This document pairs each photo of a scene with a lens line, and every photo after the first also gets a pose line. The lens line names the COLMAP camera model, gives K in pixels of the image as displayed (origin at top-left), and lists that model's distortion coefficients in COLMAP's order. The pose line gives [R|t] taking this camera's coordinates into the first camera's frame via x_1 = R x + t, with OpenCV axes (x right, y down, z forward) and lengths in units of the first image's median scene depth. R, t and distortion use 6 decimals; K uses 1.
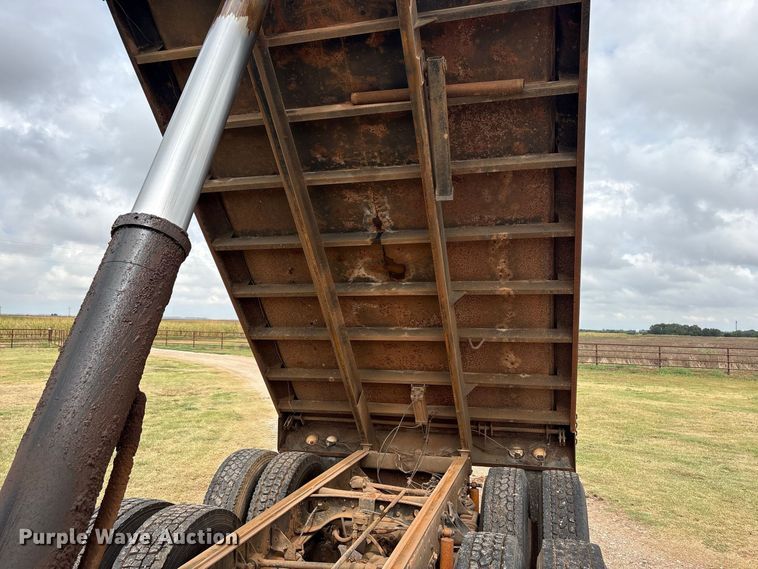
lens RADIAL K [[575.0, 0, 382.0], [0, 575.0, 282.7], [0, 0, 1]] dist [0.055493, -0.063430]
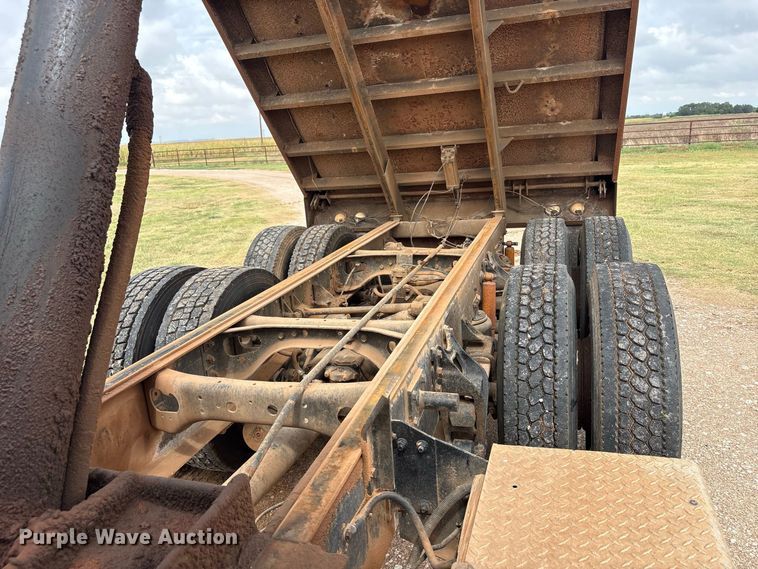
lens RADIAL K [[575.0, 0, 380.1], [0, 575.0, 283.6], [0, 0, 1]] dist [0.055493, -0.063430]
pose [[0.996598, -0.070603, -0.042519, -0.025613], [0.080487, 0.944739, 0.317788, 0.091200], [0.017732, -0.320129, 0.947208, 0.048980]]
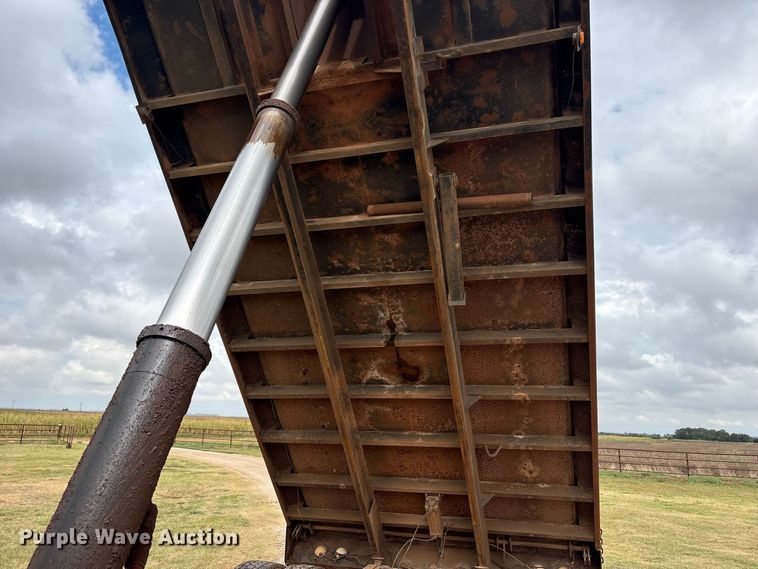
lens RADIAL K [[575.0, 0, 376.7], [0, 575.0, 285.2], [0, 0, 1]] dist [0.055493, -0.063430]
pose [[0.999423, 0.006542, -0.033332, -0.000361], [-0.011844, 0.986812, -0.161434, -0.009785], [0.031836, 0.161736, 0.986320, -0.012338]]
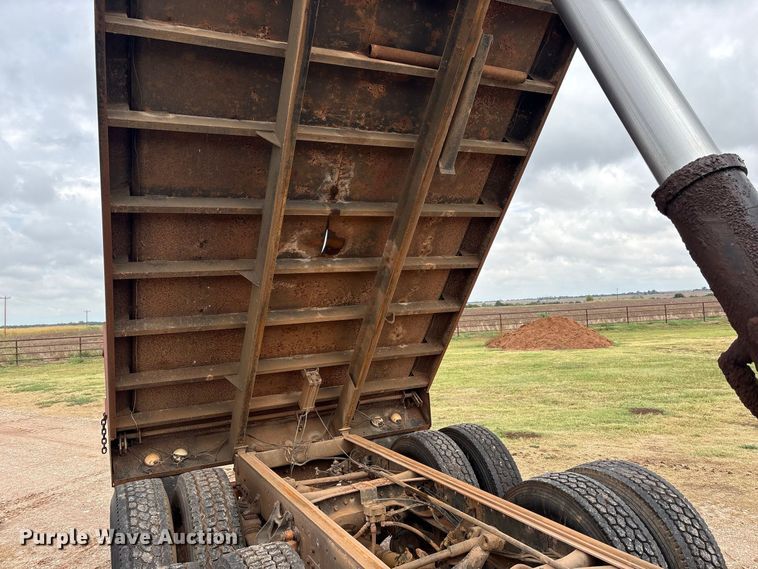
lens RADIAL K [[575.0, 0, 377.1], [0, 575.0, 289.0], [0, 0, 1]] dist [0.055493, -0.063430]
pose [[0.734932, -0.032275, 0.677372, -0.540407], [0.012082, 0.999331, 0.034508, 0.018068], [-0.678033, -0.017177, 0.734831, 0.265915]]
